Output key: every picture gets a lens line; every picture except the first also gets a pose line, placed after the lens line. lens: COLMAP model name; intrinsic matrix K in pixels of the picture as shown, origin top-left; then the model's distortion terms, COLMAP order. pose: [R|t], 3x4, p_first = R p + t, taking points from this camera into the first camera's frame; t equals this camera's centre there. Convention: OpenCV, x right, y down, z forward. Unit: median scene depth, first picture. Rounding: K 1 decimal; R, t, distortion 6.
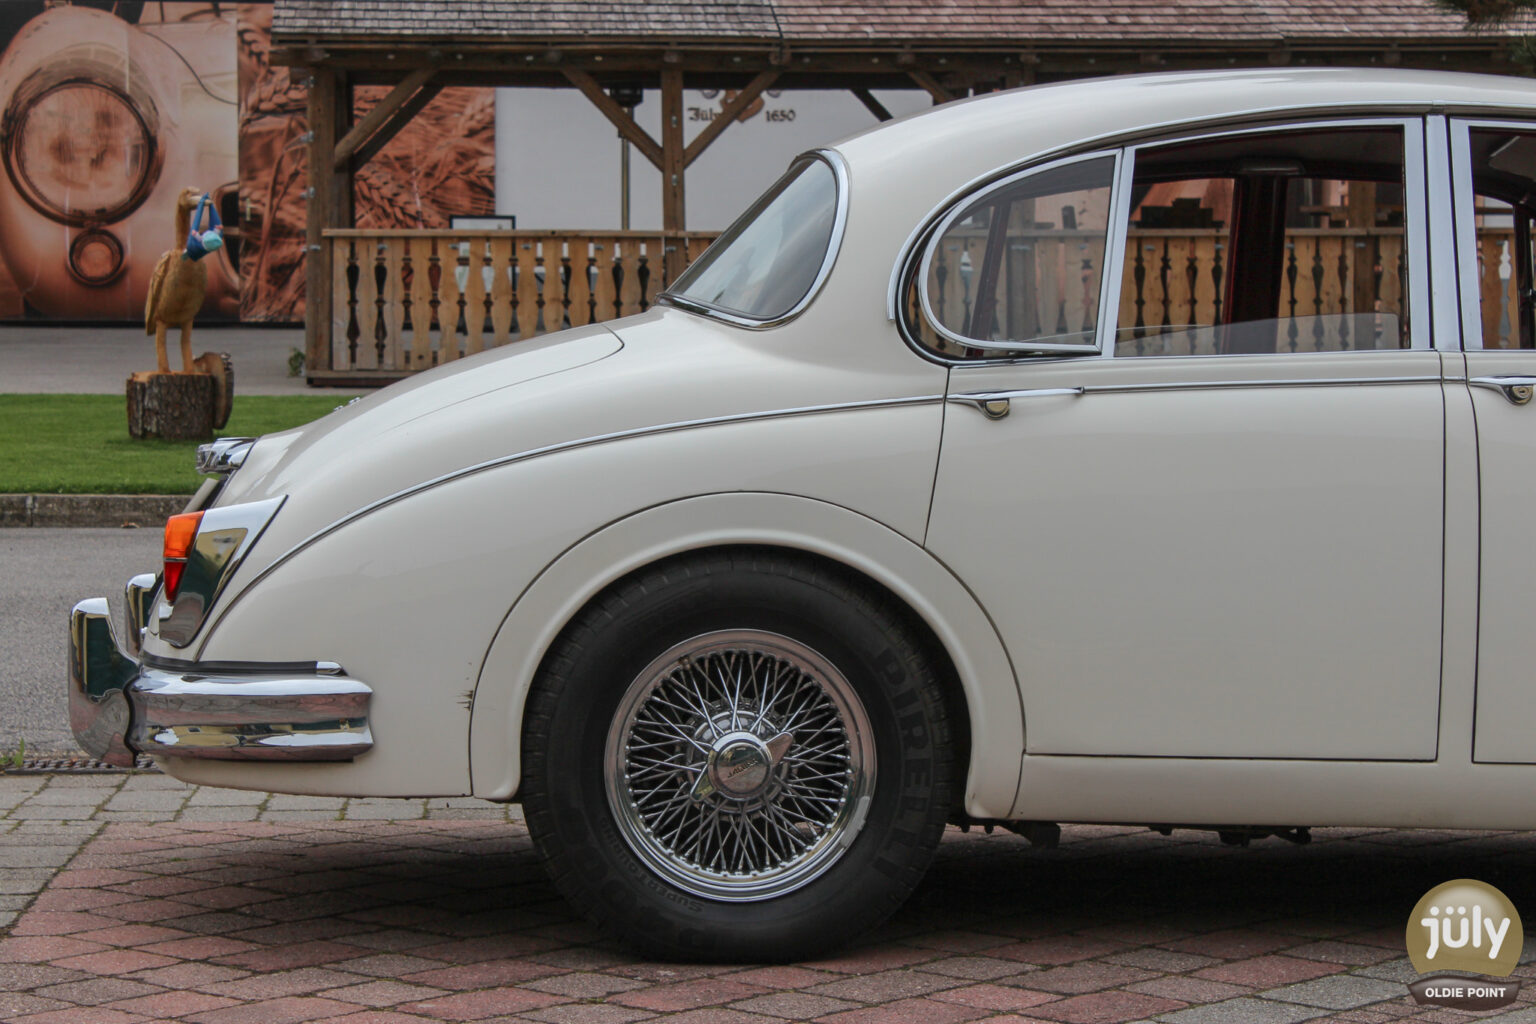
lens RADIAL K [[3658.9, 0, 769.4], [0, 3658.9, 511.7], [0, 0, 1]] dist [0.093217, 0.000000]
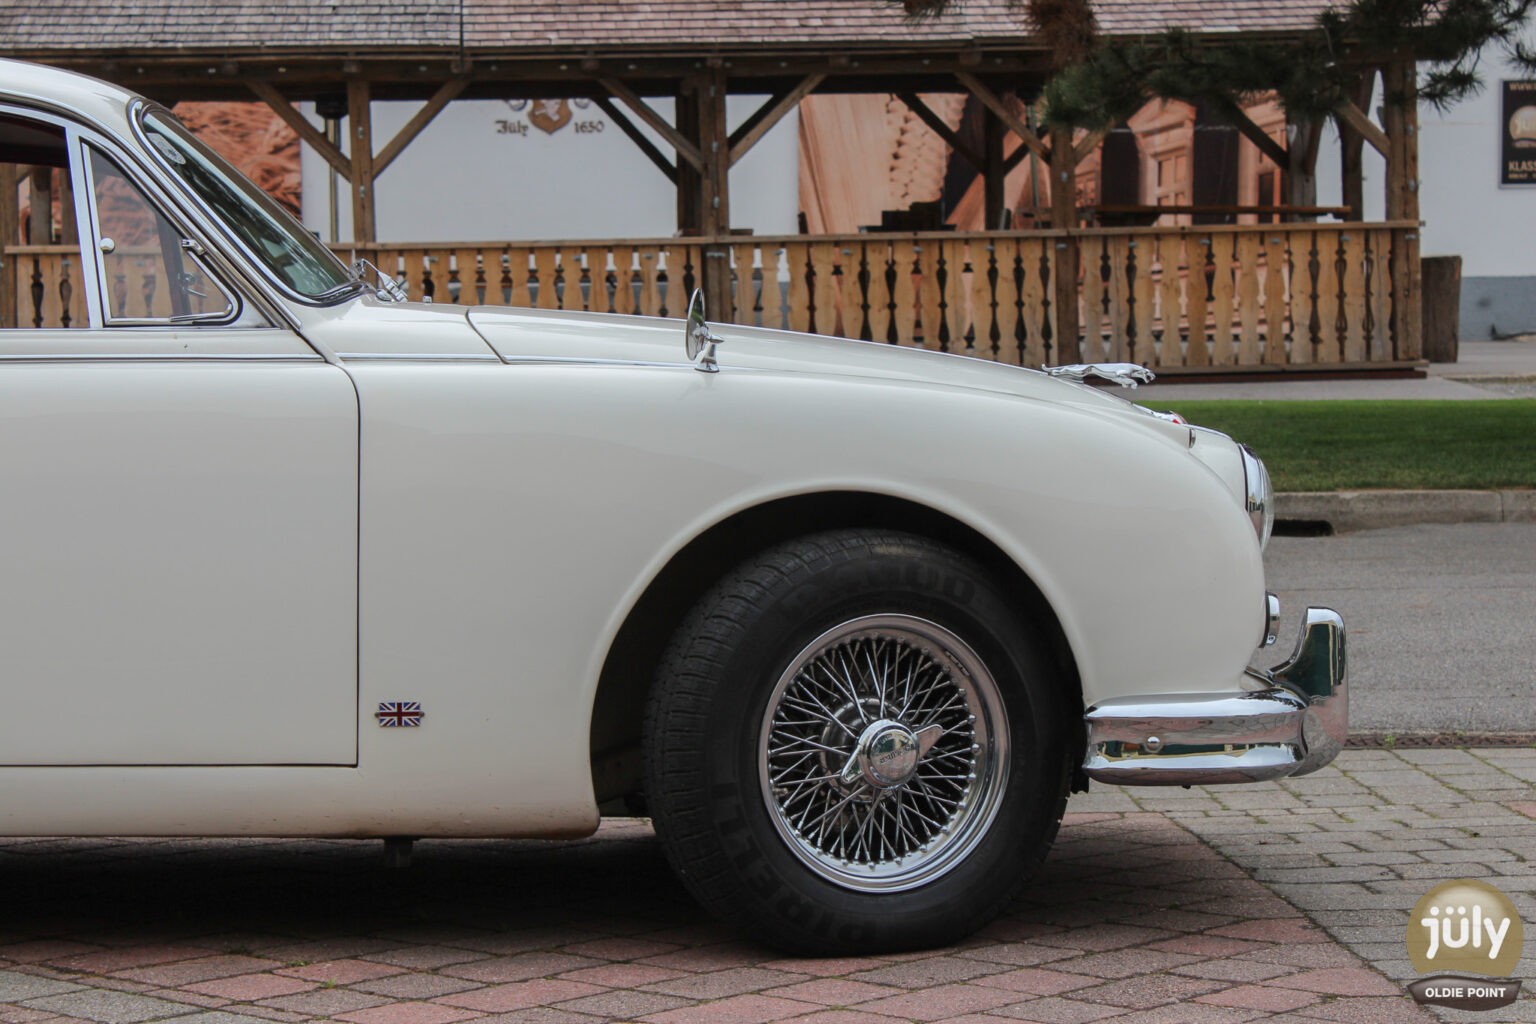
lens RADIAL K [[3658.9, 0, 768.8], [0, 3658.9, 514.8], [0, 0, 1]] dist [0.093217, 0.000000]
pose [[0.999633, -0.015452, -0.022243, 0.104756], [0.015369, 0.999874, -0.003919, 0.002458], [0.022301, 0.003575, 0.999745, 0.011785]]
